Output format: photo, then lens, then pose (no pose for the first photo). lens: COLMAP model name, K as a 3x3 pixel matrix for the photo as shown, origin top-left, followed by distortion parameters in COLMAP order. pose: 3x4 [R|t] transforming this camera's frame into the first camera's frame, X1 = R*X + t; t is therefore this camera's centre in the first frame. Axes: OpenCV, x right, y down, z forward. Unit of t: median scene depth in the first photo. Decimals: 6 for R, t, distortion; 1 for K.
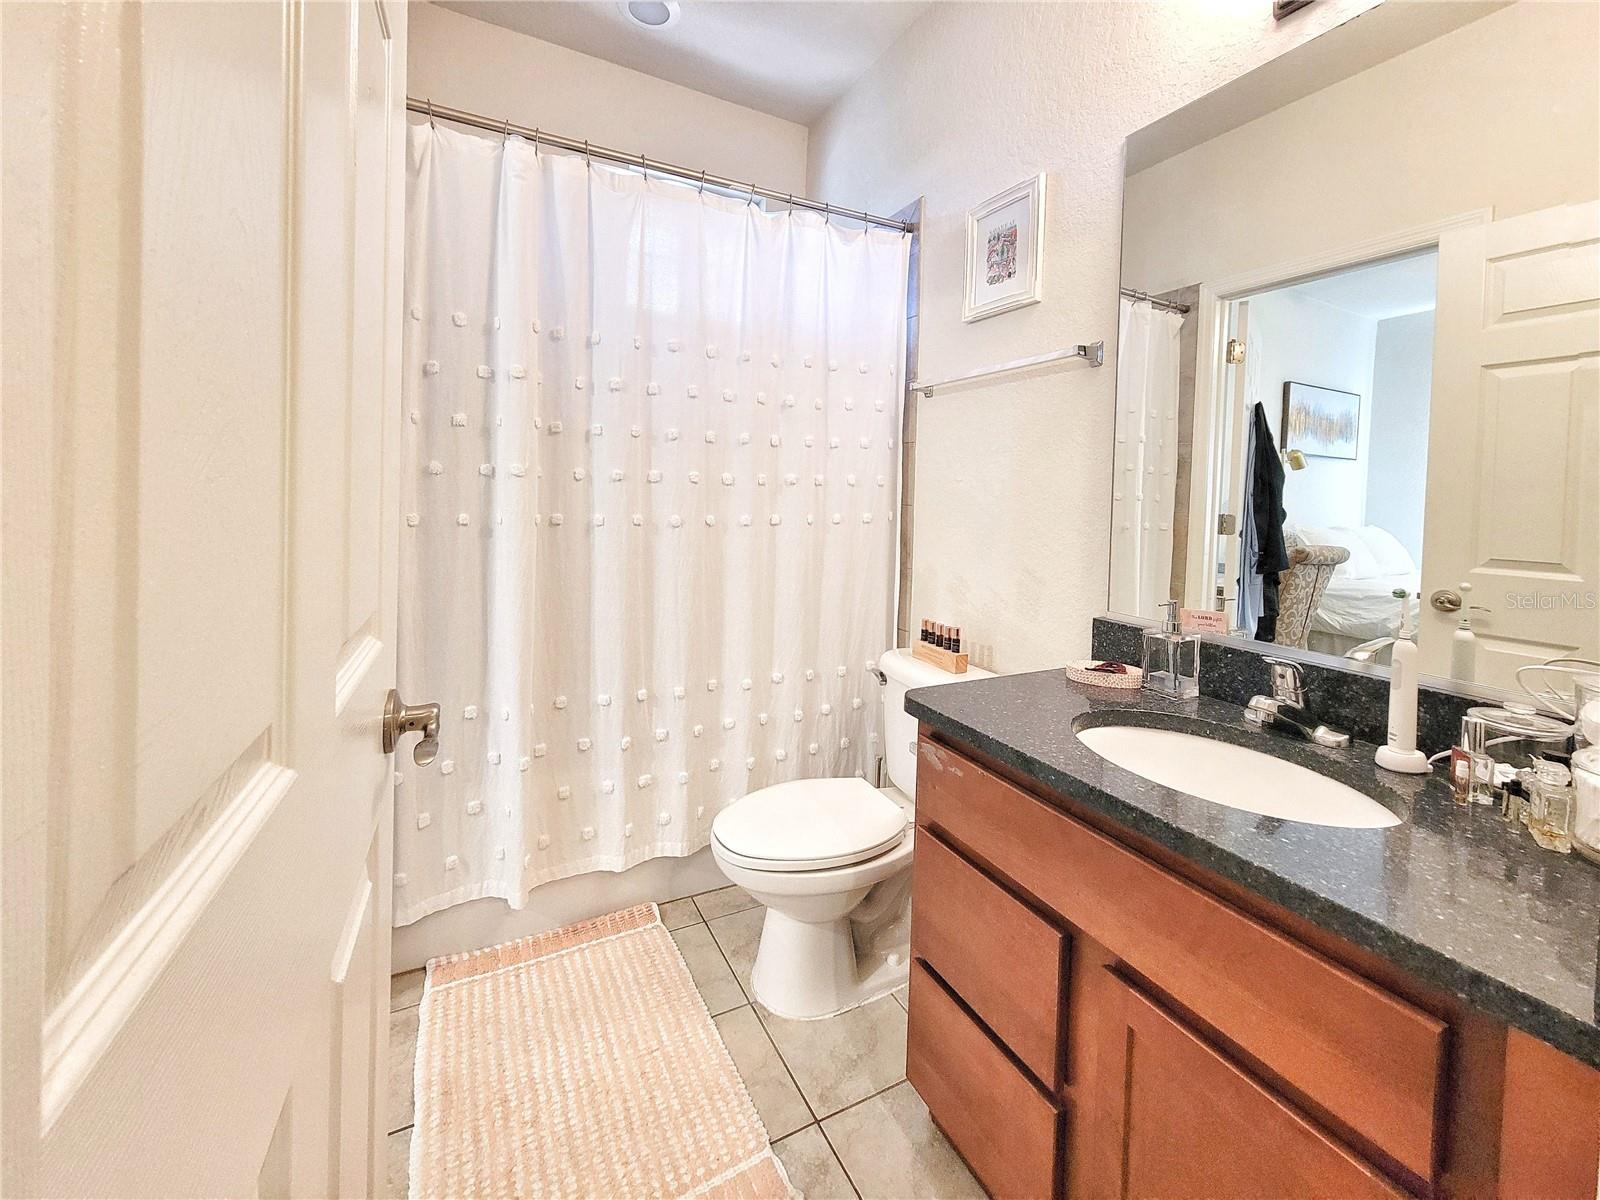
lens RADIAL K [[646.6, 0, 798.6], [0, 646.6, 567.5], [0, 0, 1]] dist [-0.000314, 0.000054]
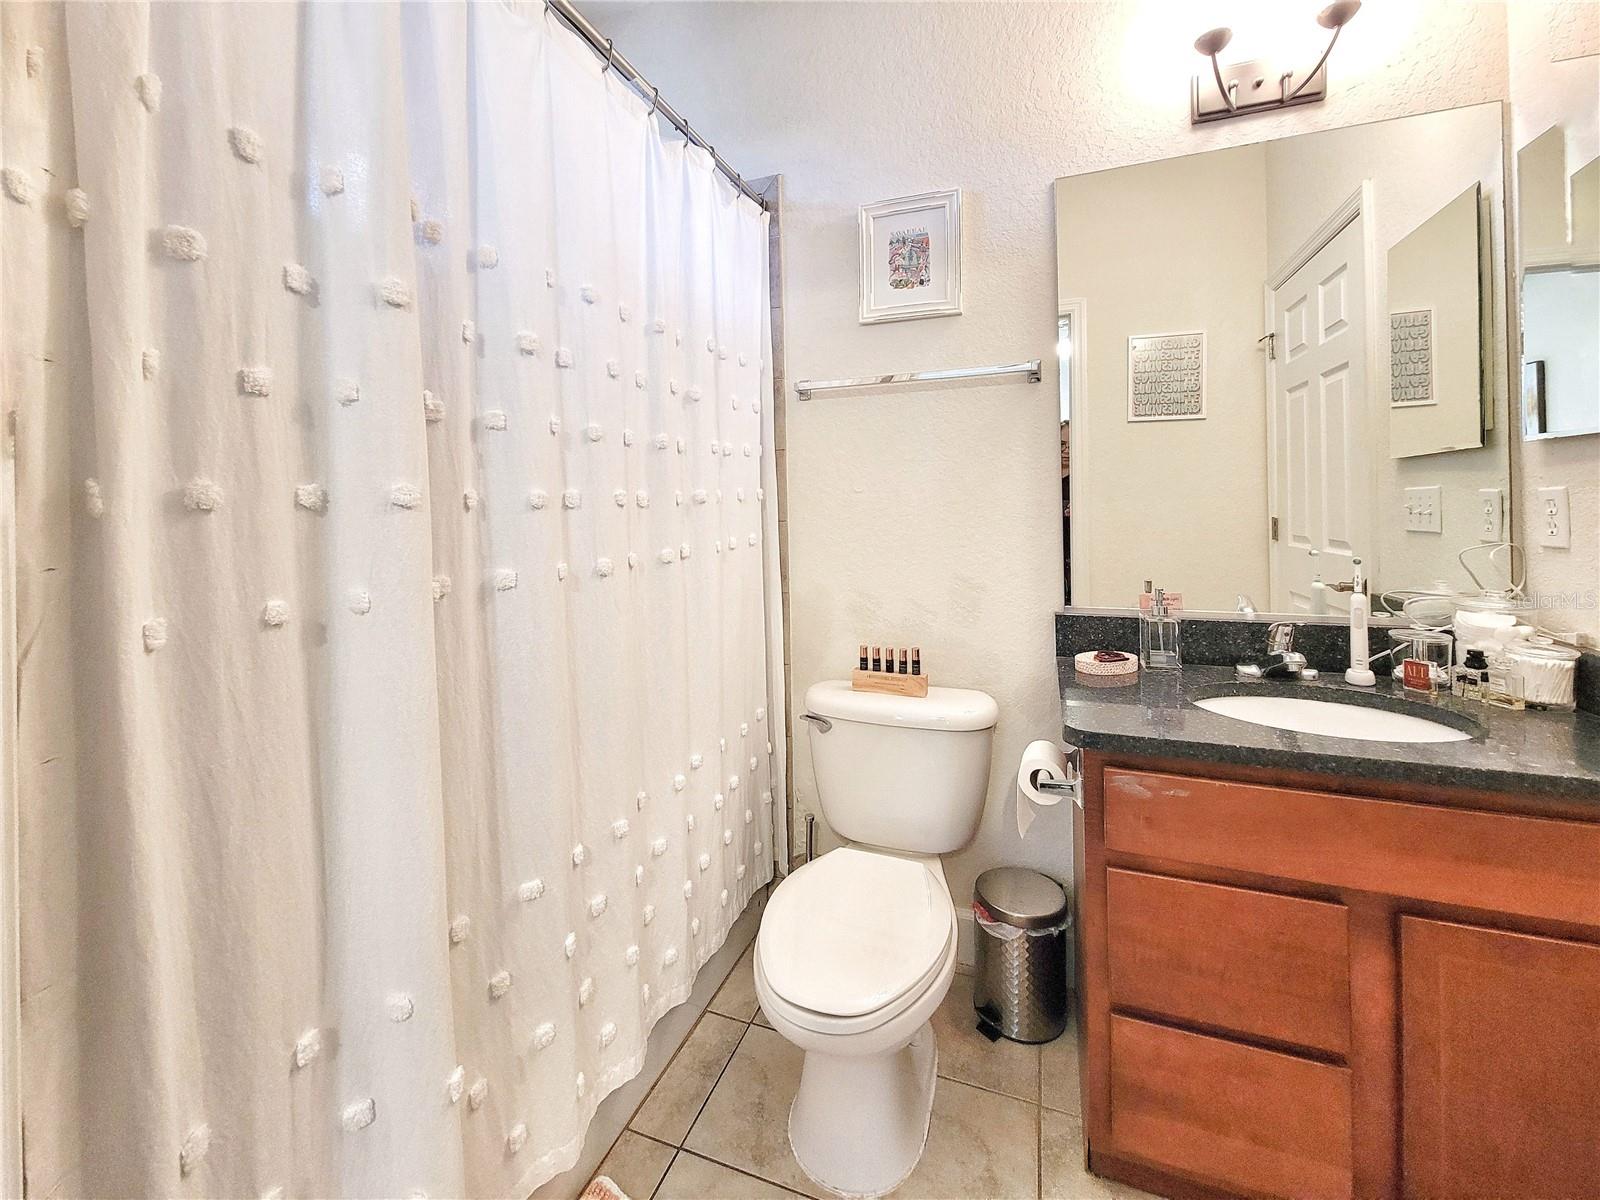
lens RADIAL K [[653.1, 0, 802.9], [0, 653.1, 557.6], [0, 0, 1]] dist [-0.000381, 0.000084]
pose [[0.735929, -0.094608, 0.670416, -0.501705], [0.115796, 0.993187, 0.013046, -0.069279], [-0.667083, 0.068031, 0.741871, 0.404614]]
